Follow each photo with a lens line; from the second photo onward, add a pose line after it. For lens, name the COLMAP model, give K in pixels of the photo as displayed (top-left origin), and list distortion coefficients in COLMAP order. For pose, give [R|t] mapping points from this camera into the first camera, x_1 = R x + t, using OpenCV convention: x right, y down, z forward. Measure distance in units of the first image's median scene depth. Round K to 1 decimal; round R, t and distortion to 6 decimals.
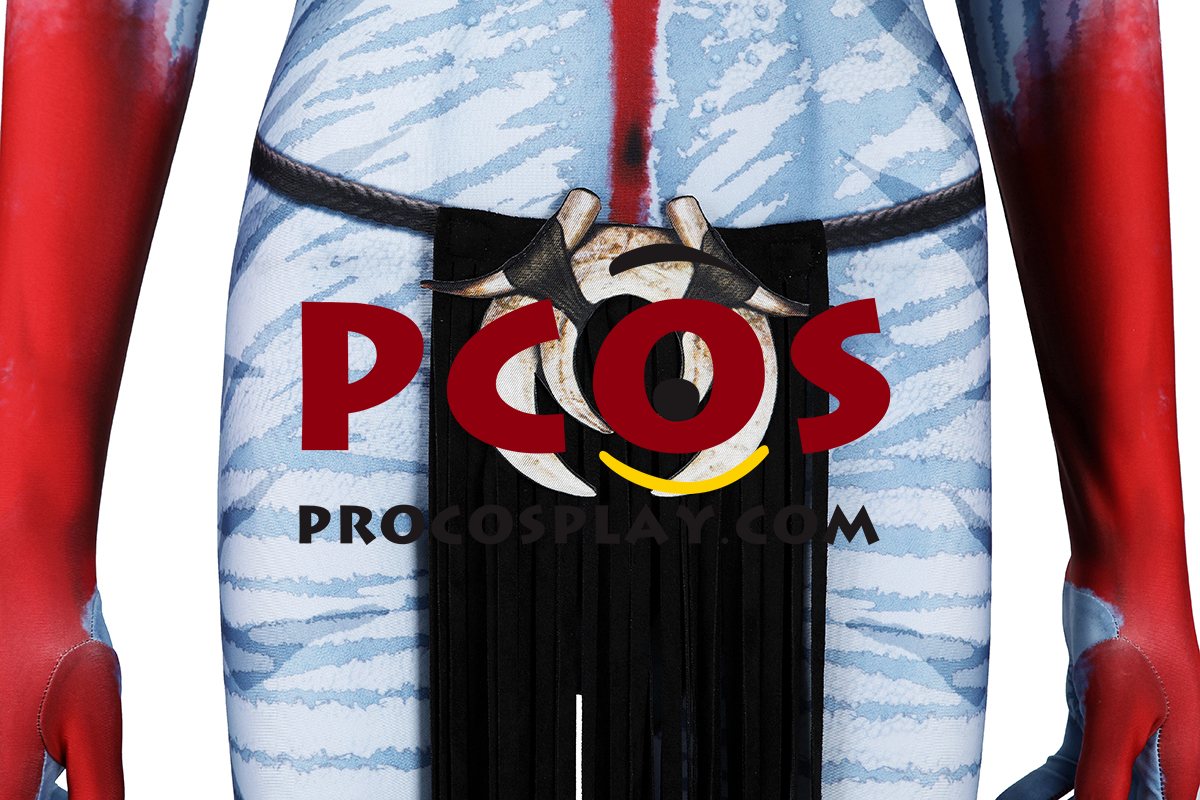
lens RADIAL K [[1913.4, 0, 597.8], [0, 1913.4, 366.1], [0, 0, 1]] dist [0.012987, 0.092882]
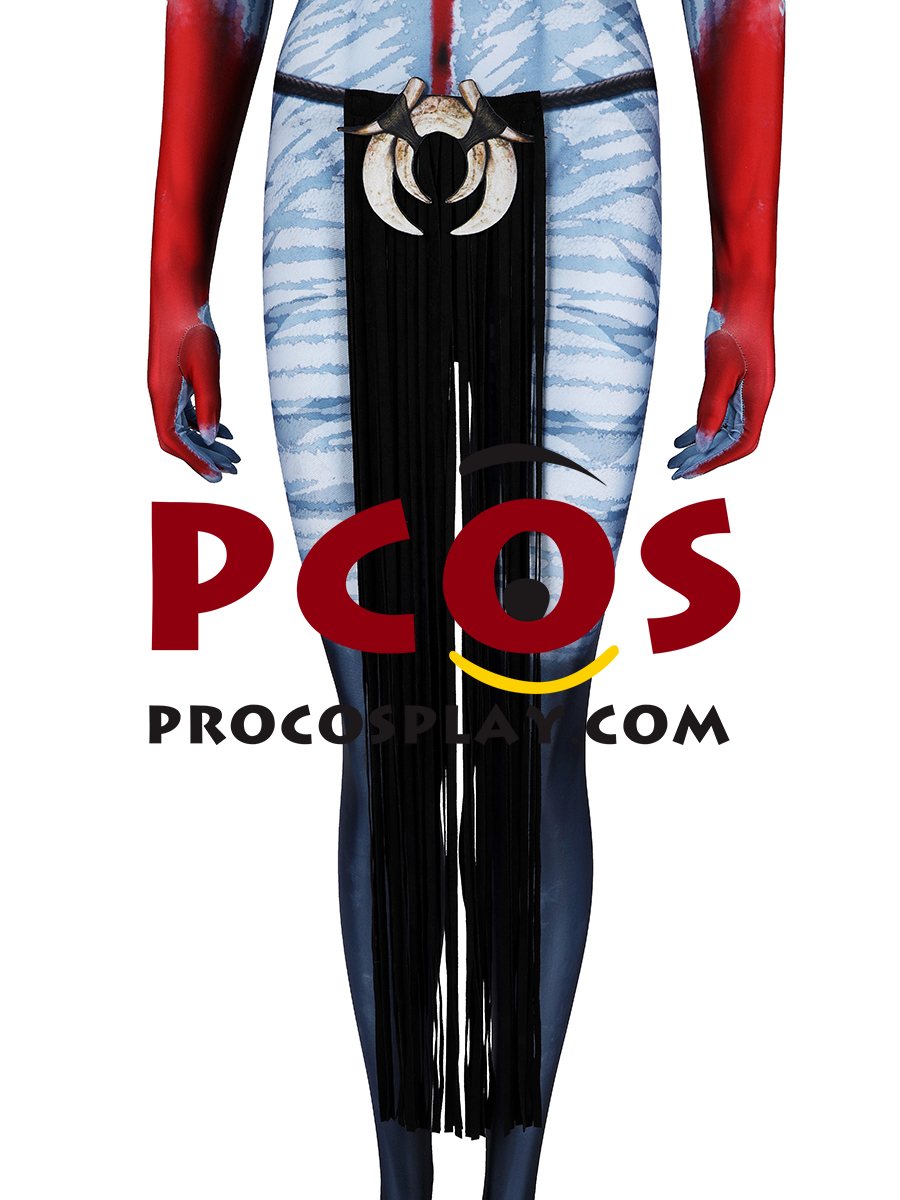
lens RADIAL K [[1315.7, 0, 450.0], [0, 1315.7, 600.0], [0, 0, 1]] dist [-0.027888, 0.029648]
pose [[0.977287, 0.032683, -0.209383, 0.324892], [-0.001148, 0.988838, 0.148991, 0.238654], [0.211915, -0.145367, 0.966416, -0.387437]]
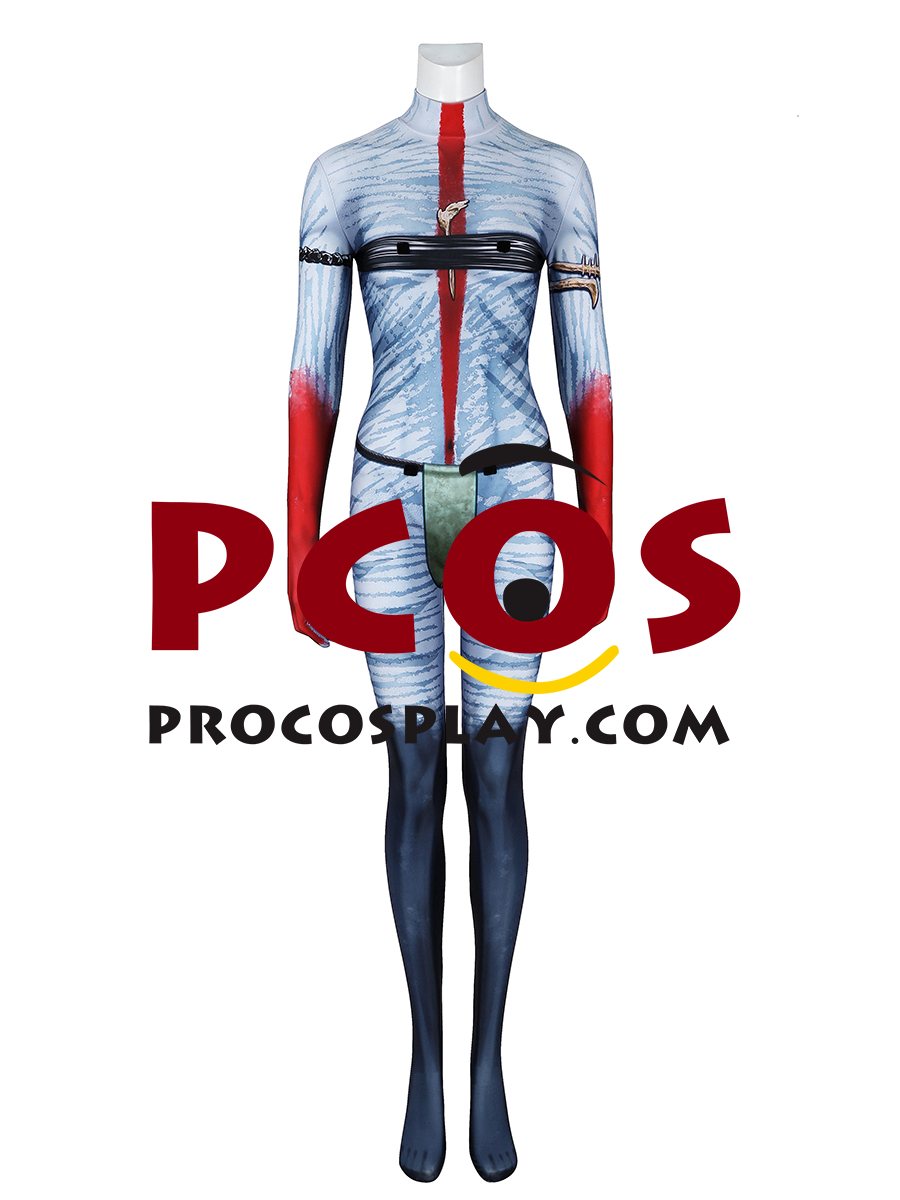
lens RADIAL K [[1514.4, 0, 450.0], [0, 1514.4, 600.0], [0, 0, 1]] dist [-0.012017, 0.011368]
pose [[0.995992, -0.009084, -0.088980, 0.300280], [0.020062, 0.992170, 0.123276, -0.182648], [0.087163, -0.124567, 0.988375, -2.214979]]
